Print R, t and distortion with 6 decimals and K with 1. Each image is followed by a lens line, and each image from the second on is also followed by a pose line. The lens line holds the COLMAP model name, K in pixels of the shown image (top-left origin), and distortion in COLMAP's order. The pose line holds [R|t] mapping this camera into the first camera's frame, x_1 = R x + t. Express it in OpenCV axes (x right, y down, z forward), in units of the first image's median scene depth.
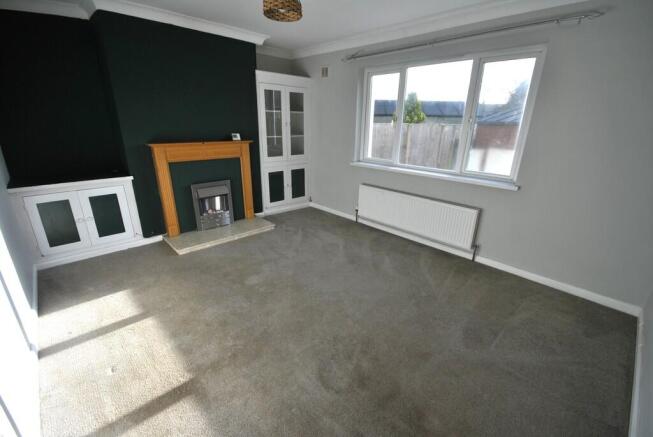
lens RADIAL K [[286.9, 0, 330.4], [0, 286.9, 220.5], [0, 0, 1]] dist [-0.014451, -0.000548]
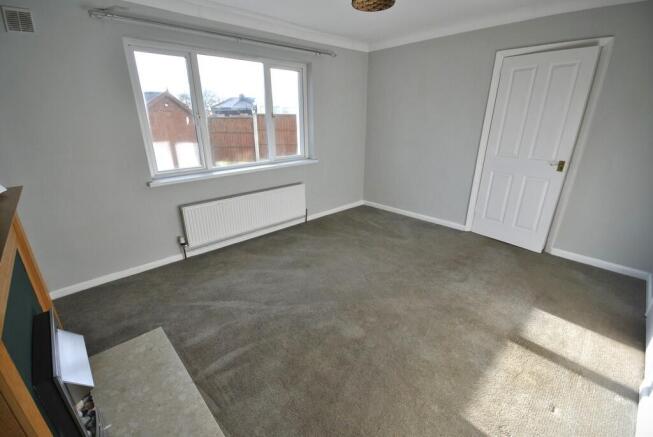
lens RADIAL K [[286.9, 0, 331.7], [0, 286.9, 219.3], [0, 0, 1]] dist [-0.014451, -0.000548]
pose [[-0.000074, -0.351904, 0.936036, -0.843254], [0.331426, 0.883124, 0.332038, -0.311667], [-0.943481, 0.310251, 0.116565, 0.837827]]
